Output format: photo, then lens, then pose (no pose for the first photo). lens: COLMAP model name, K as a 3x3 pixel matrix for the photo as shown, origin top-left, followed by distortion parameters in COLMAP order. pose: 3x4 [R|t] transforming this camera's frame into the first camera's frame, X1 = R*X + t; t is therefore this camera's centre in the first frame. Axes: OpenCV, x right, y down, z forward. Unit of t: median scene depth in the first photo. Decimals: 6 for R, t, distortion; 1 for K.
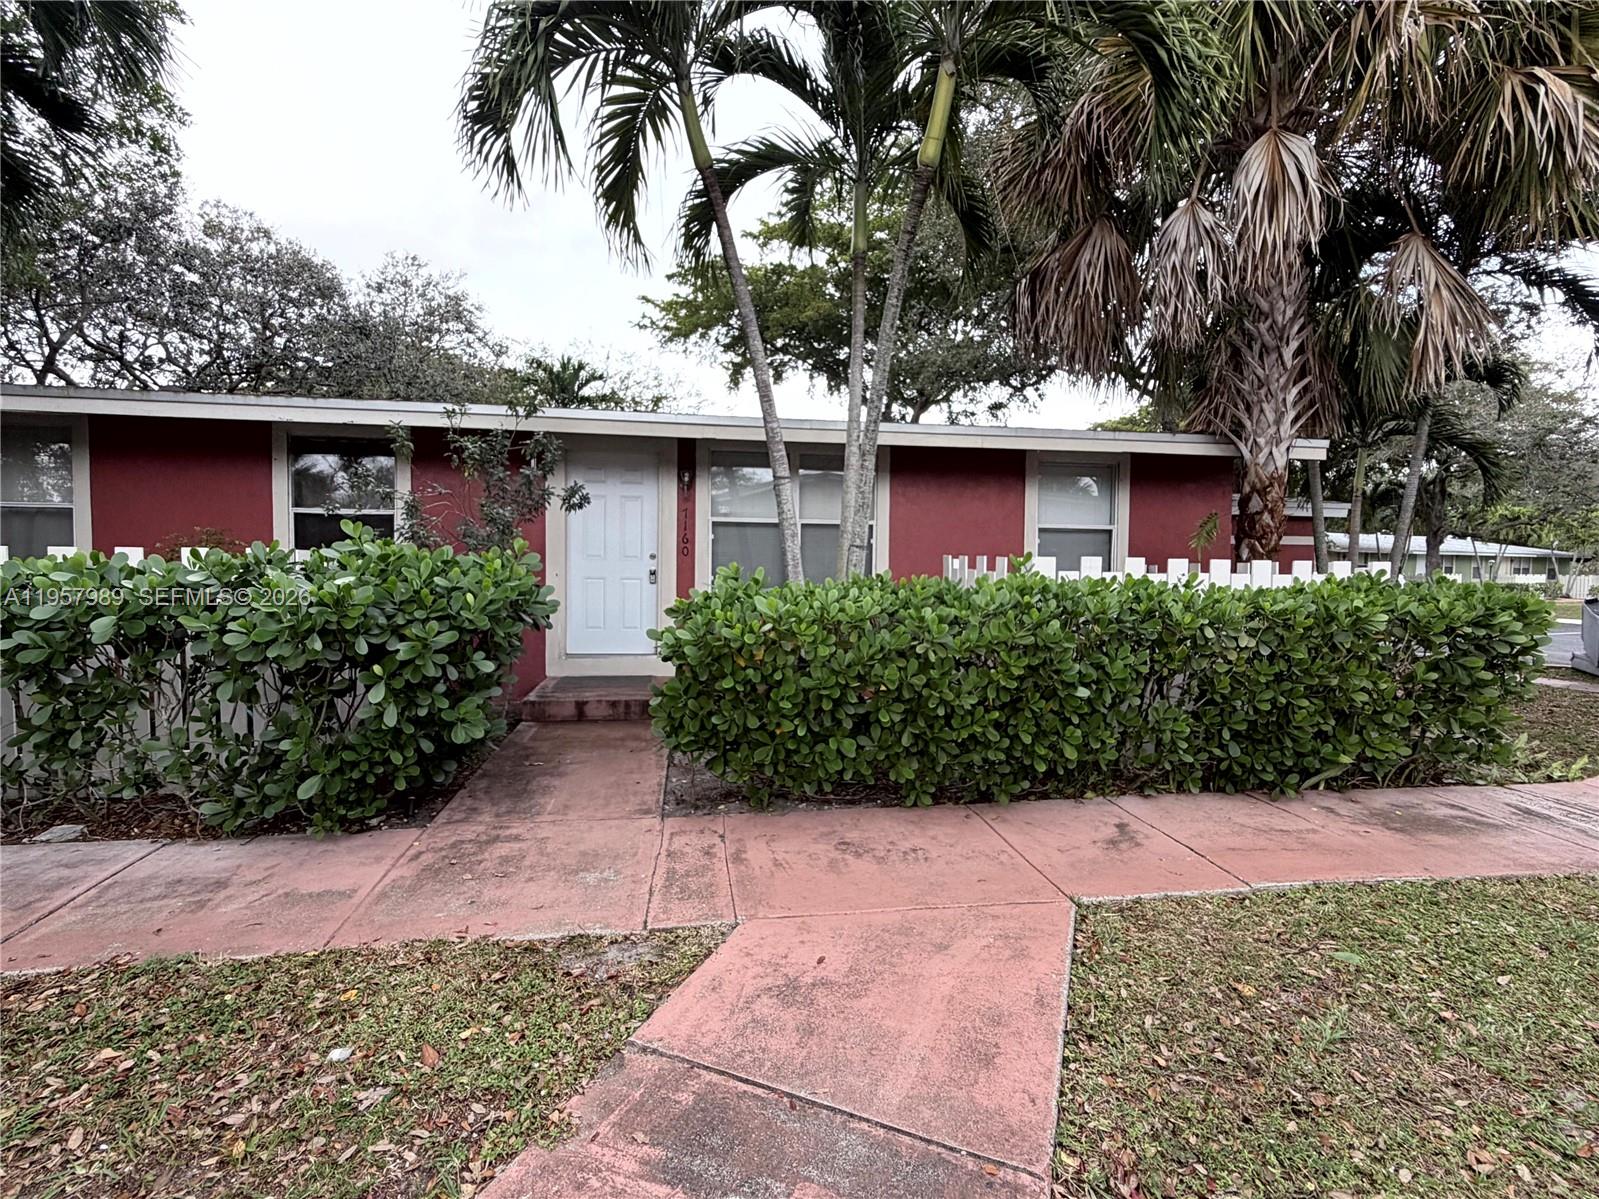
lens RADIAL K [[740.8, 0, 793.4], [0, 740.8, 598.8], [0, 0, 1]] dist [0.003996, 0.000422]
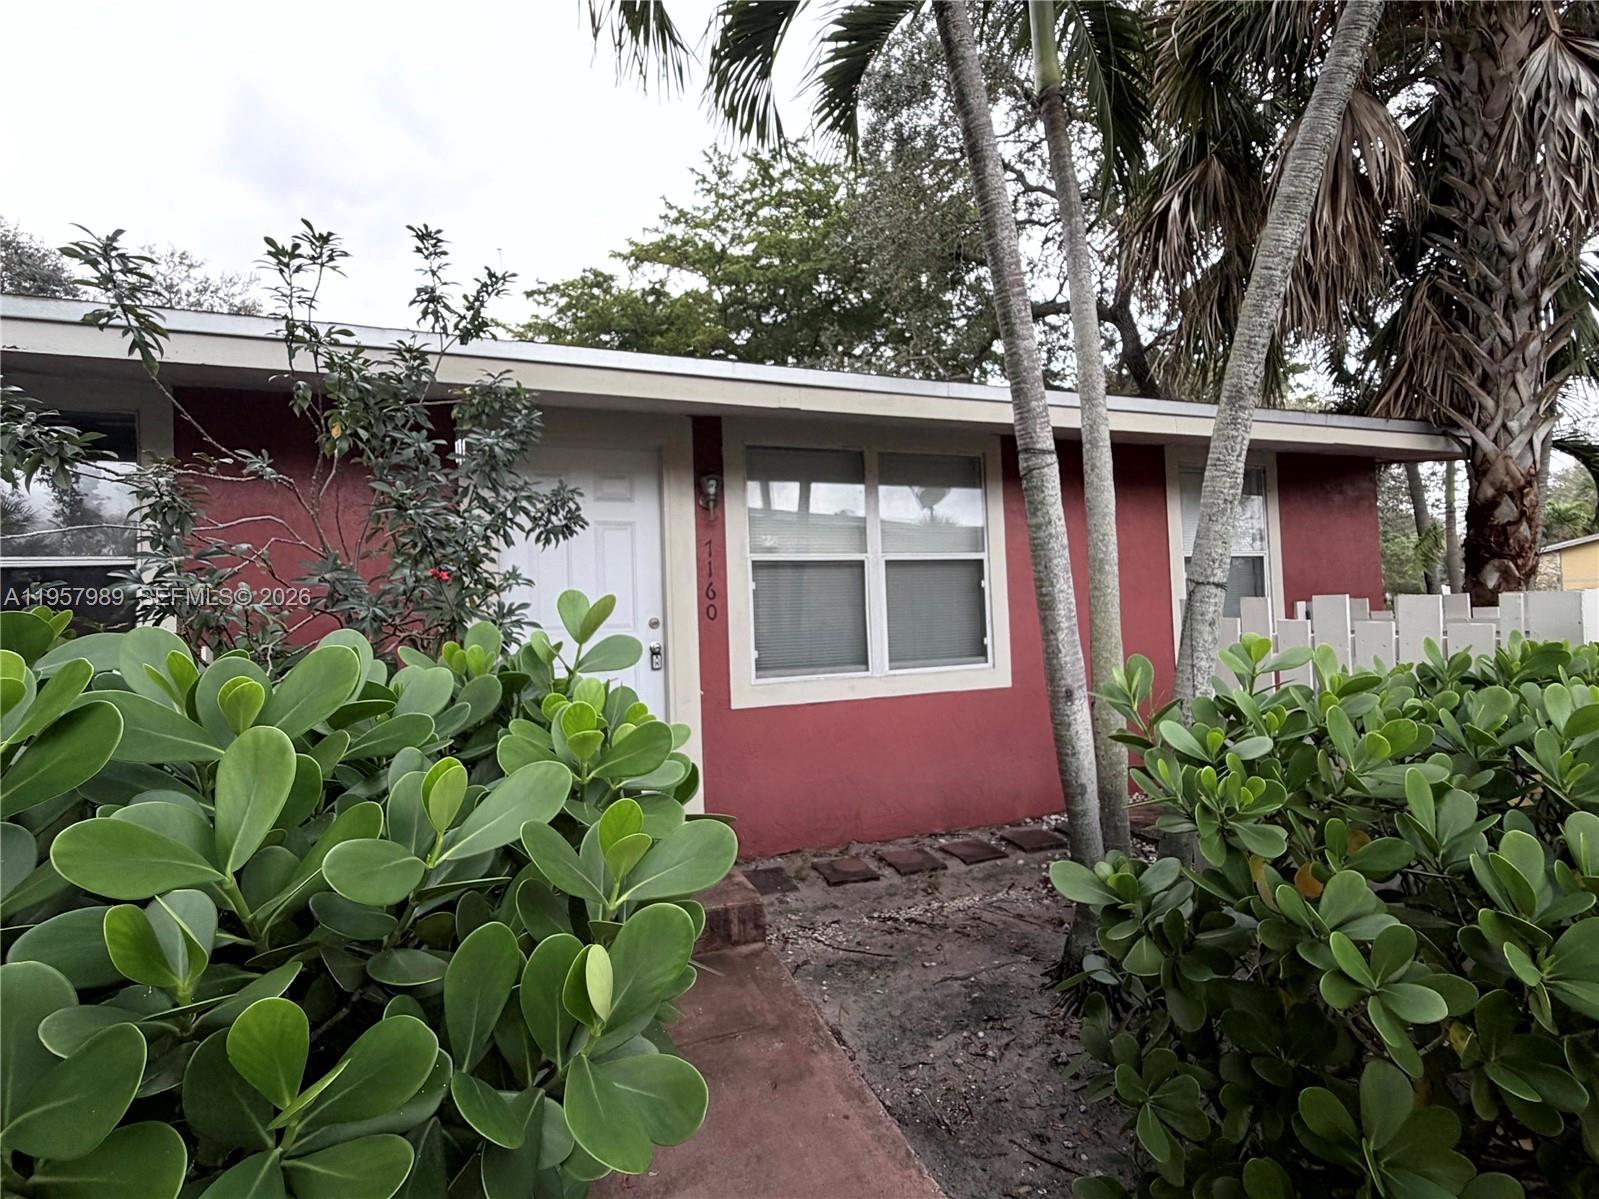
lens RADIAL K [[740.8, 0, 805.4], [0, 740.8, 591.4], [0, 0, 1]] dist [0.003996, 0.000422]
pose [[0.974079, -0.041779, 0.222315, -0.204771], [0.058780, 0.995785, -0.070409, -0.035169], [-0.218437, 0.081651, 0.972429, 0.412955]]
